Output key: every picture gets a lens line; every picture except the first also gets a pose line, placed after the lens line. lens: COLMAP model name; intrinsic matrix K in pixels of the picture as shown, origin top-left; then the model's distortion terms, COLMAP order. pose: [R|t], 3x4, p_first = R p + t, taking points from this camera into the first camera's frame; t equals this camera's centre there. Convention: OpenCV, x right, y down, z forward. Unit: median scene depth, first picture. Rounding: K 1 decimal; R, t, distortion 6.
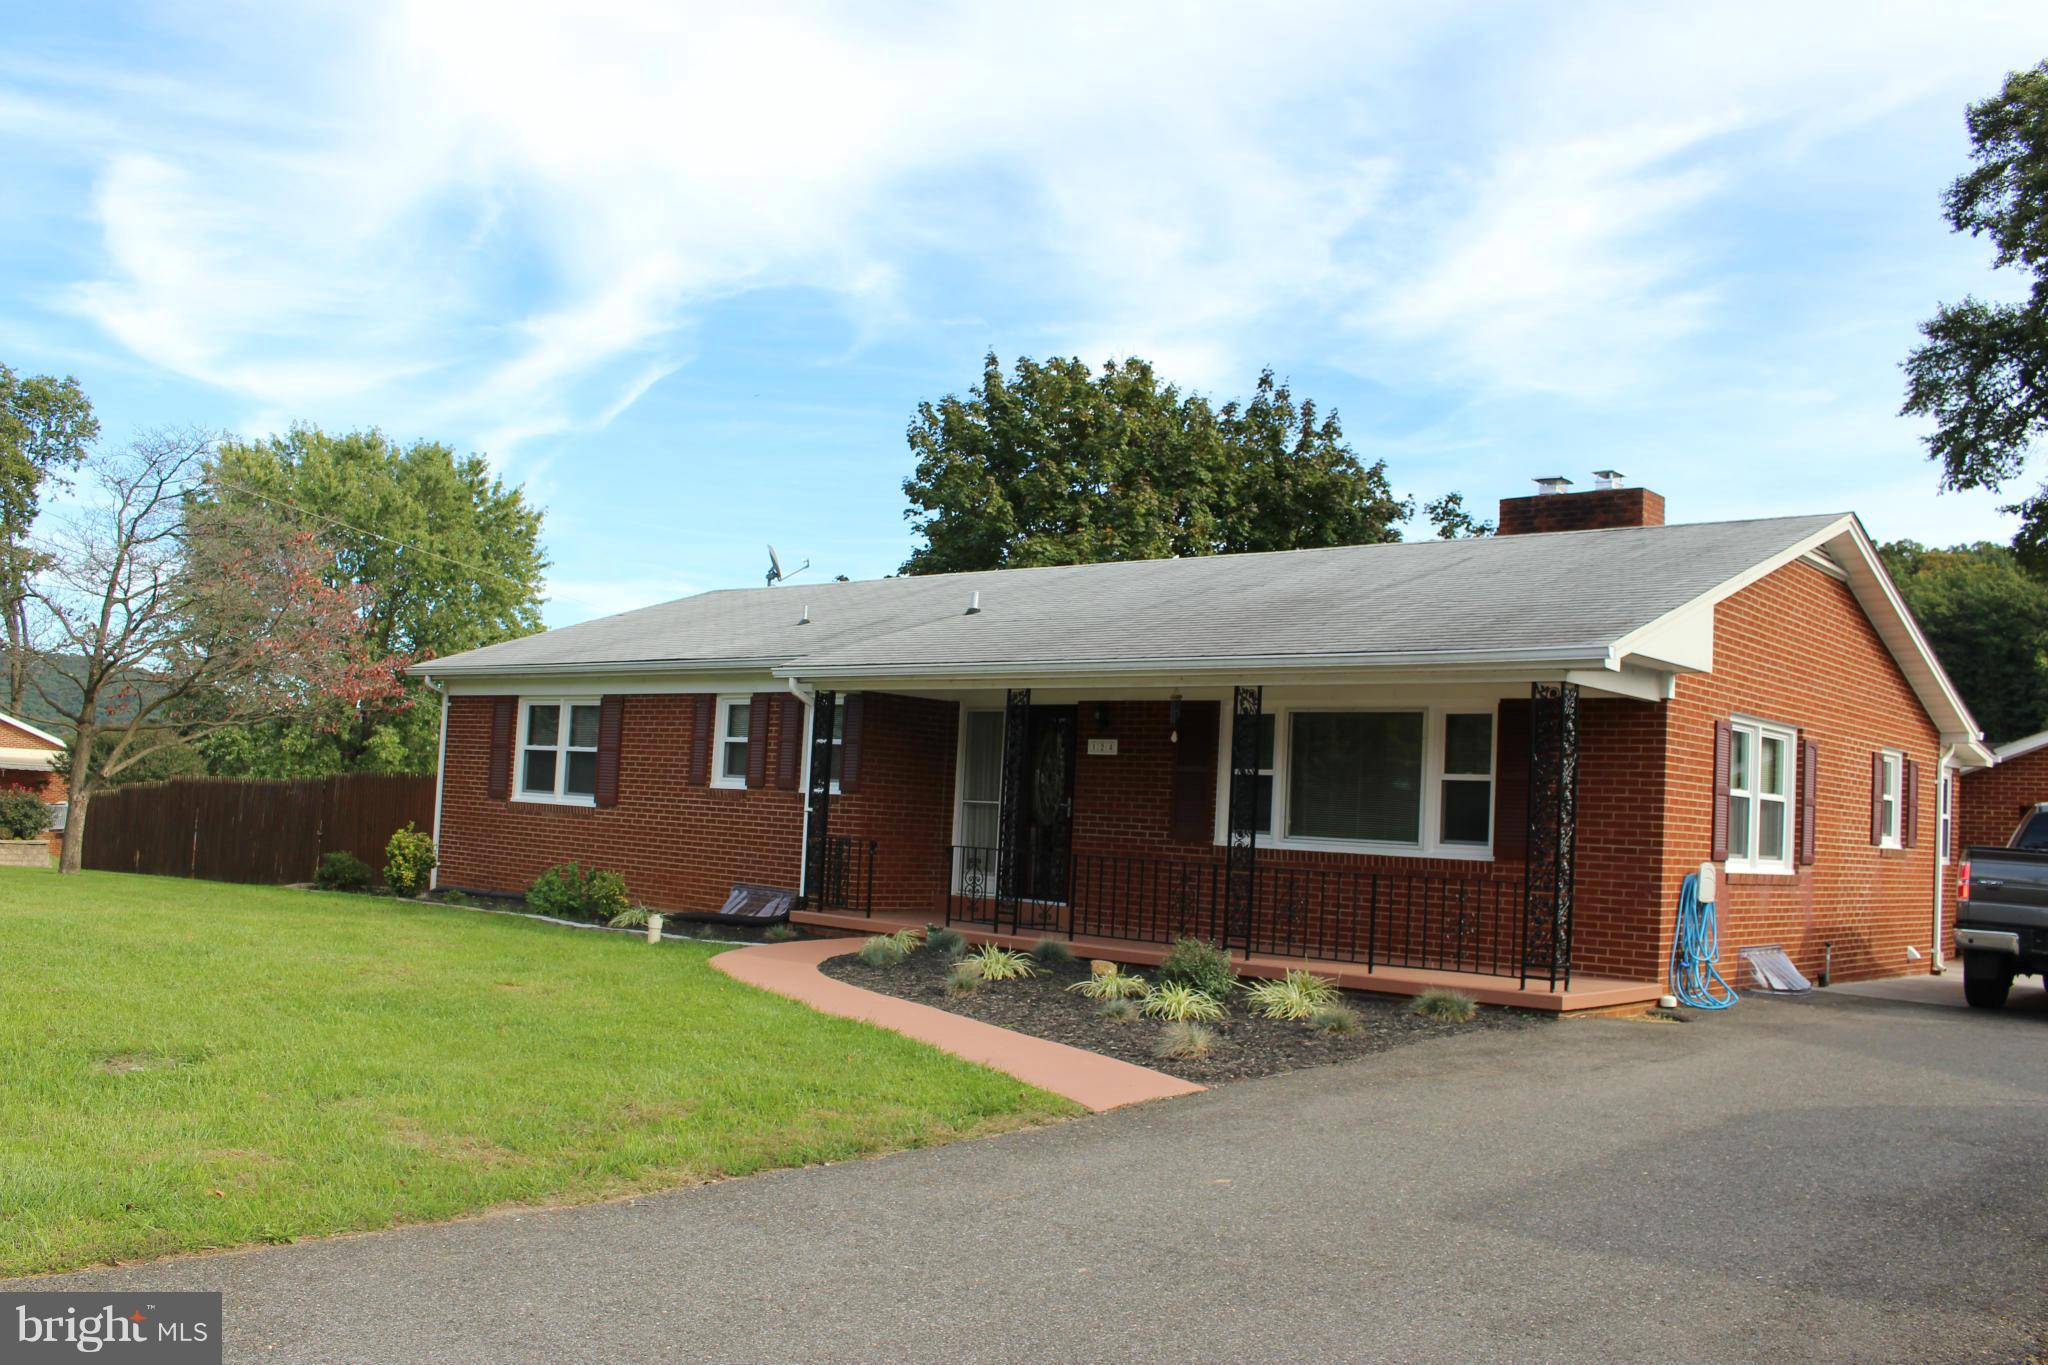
lens RADIAL K [[1702.0, 0, 944.2], [0, 1702.0, 685.8], [0, 0, 1]] dist [-0.116975, 0.051290]
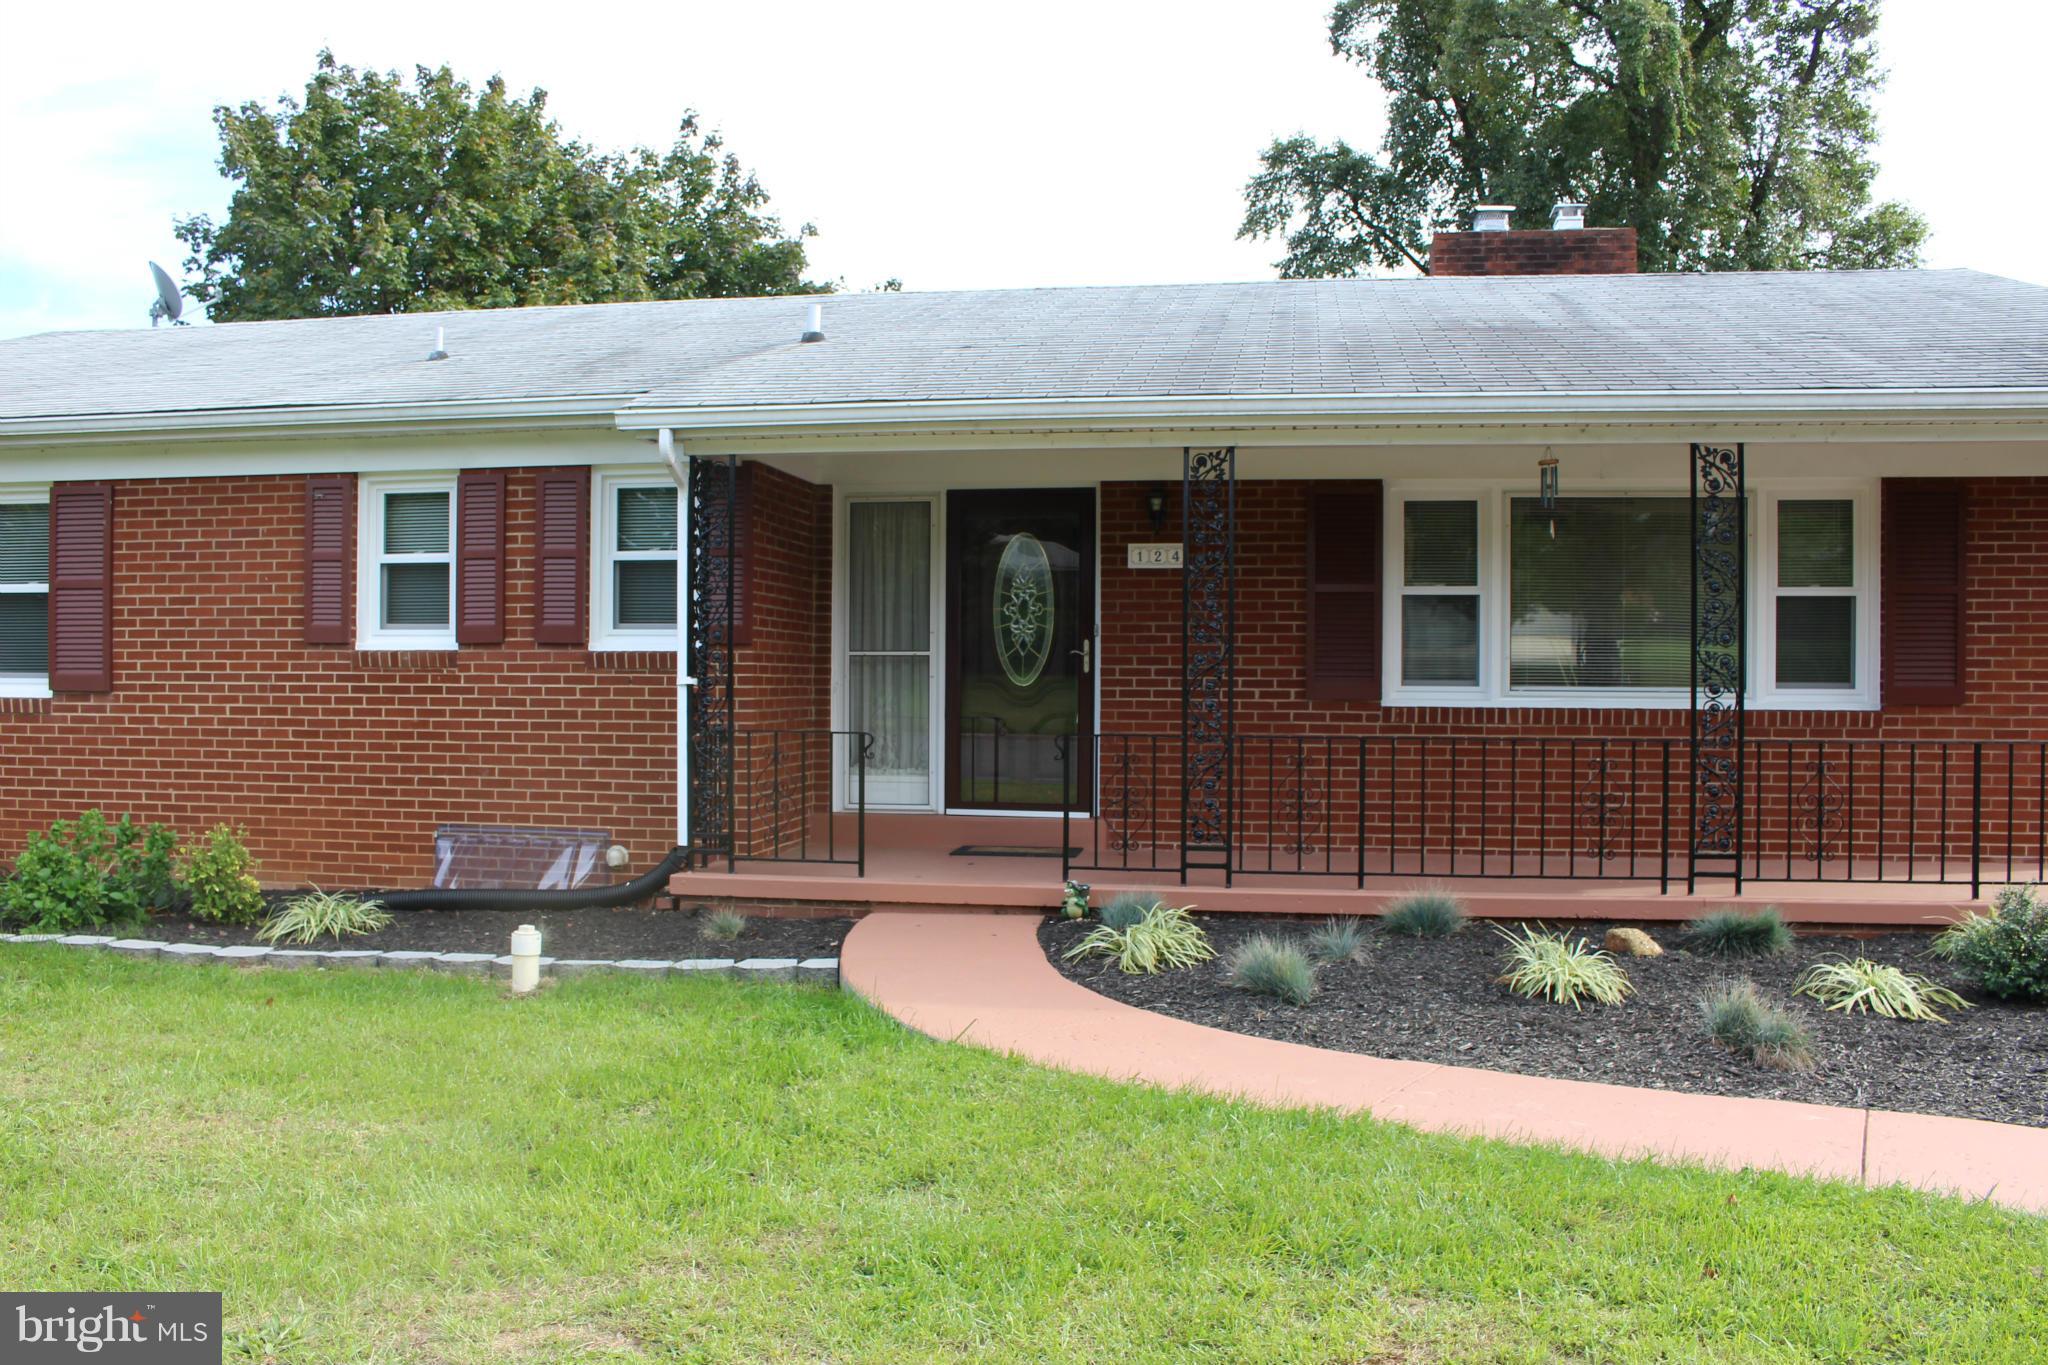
lens RADIAL K [[1702.0, 0, 1030.2], [0, 1702.0, 682.0], [0, 0, 1]] dist [-0.116975, 0.051290]
pose [[0.837375, -0.050917, 0.544252, -0.259608], [-0.000806, 0.995536, 0.094376, 0.021411], [-0.546628, -0.079467, 0.833596, 0.468582]]
